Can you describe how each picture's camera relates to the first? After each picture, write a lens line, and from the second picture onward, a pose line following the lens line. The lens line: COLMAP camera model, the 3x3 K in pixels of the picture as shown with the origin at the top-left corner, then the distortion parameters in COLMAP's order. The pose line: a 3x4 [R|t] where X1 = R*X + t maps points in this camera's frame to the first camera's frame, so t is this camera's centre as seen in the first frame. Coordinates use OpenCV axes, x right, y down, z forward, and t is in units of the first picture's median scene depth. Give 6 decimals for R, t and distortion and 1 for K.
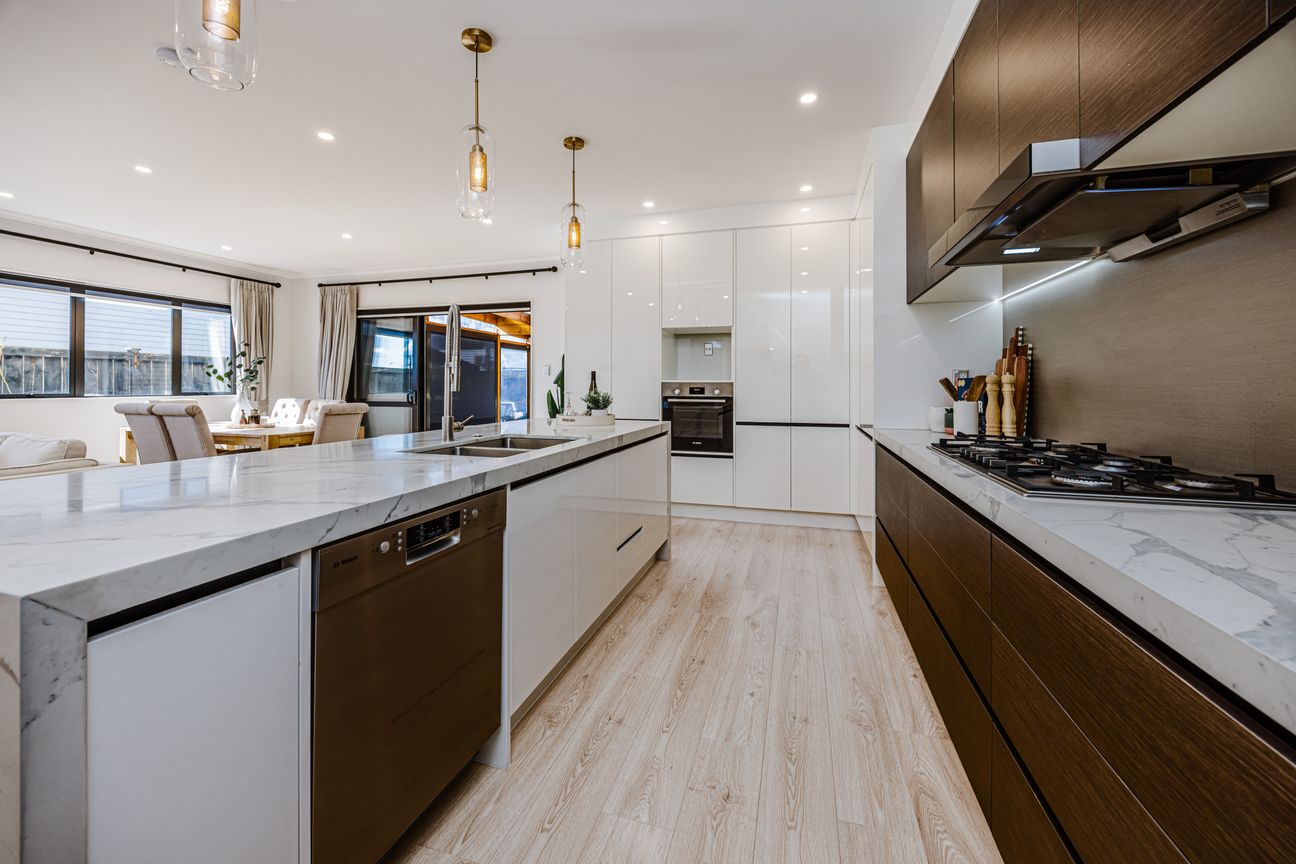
lens RADIAL K [[502.5, 0, 648.2], [0, 502.5, 397.1], [0, 0, 1]] dist [-0.000957, -0.000065]
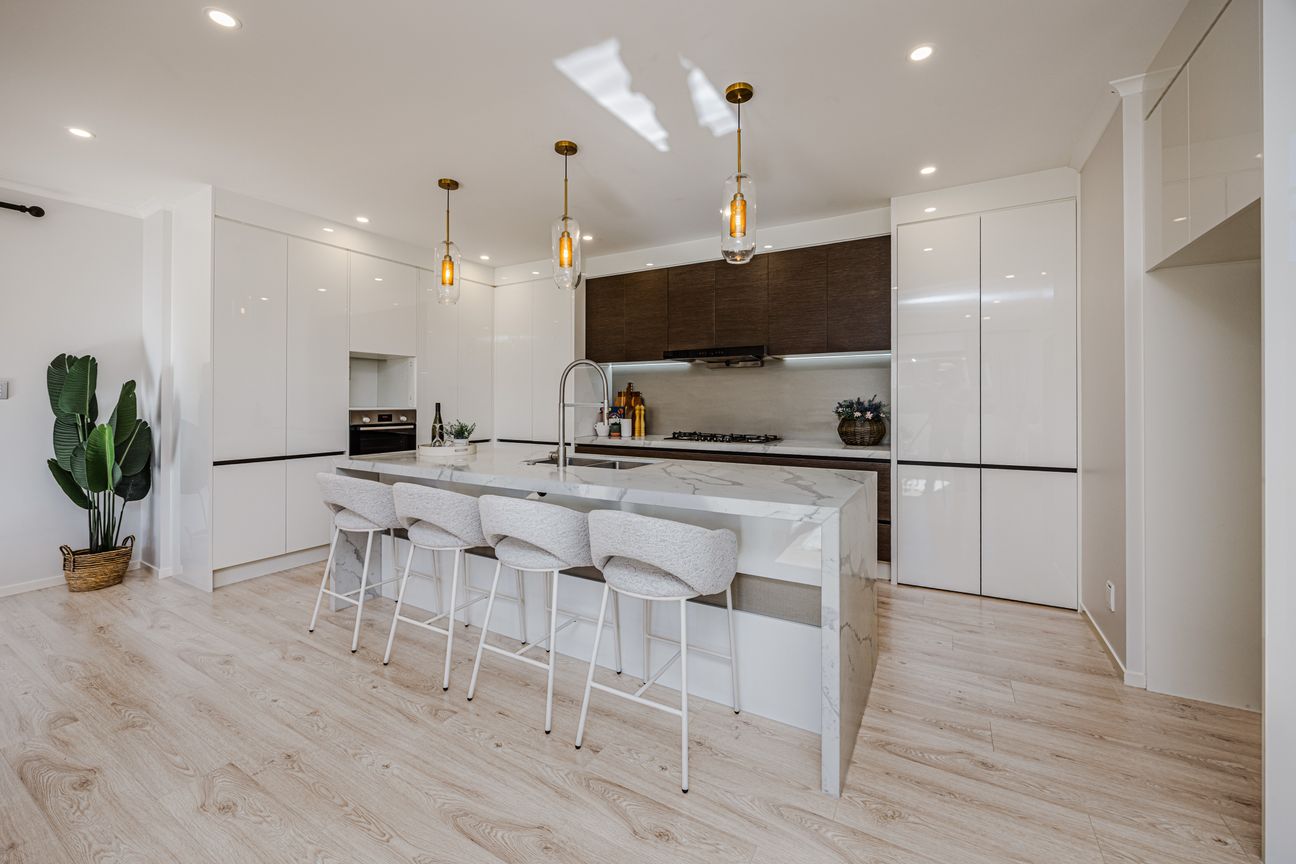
lens RADIAL K [[502.5, 0, 648.2], [0, 502.5, 397.1], [0, 0, 1]] dist [-0.000957, -0.000065]
pose [[0.201410, 0.004548, 0.979496, -0.783018], [0.022626, 0.999701, -0.009295, -0.033342], [-0.979246, 0.024034, 0.201247, 0.285580]]
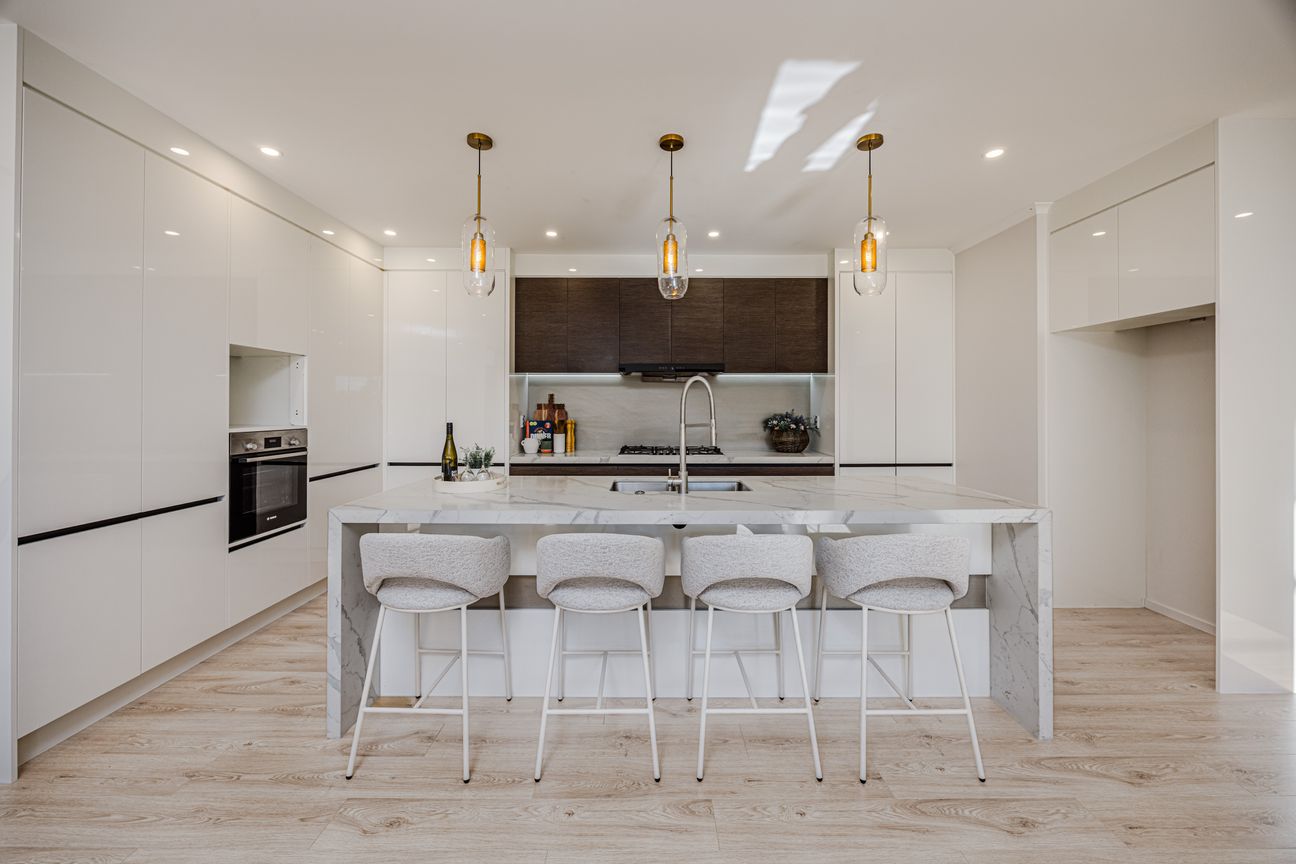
lens RADIAL K [[486.1, 0, 652.8], [0, 486.1, 404.5], [0, 0, 1]] dist [-0.001855, -0.000076]
pose [[-0.309225, 0.003251, 0.950983, -0.706092], [0.018481, 0.999826, 0.002592, -0.057275], [-0.950809, 0.018377, -0.309232, 0.711883]]
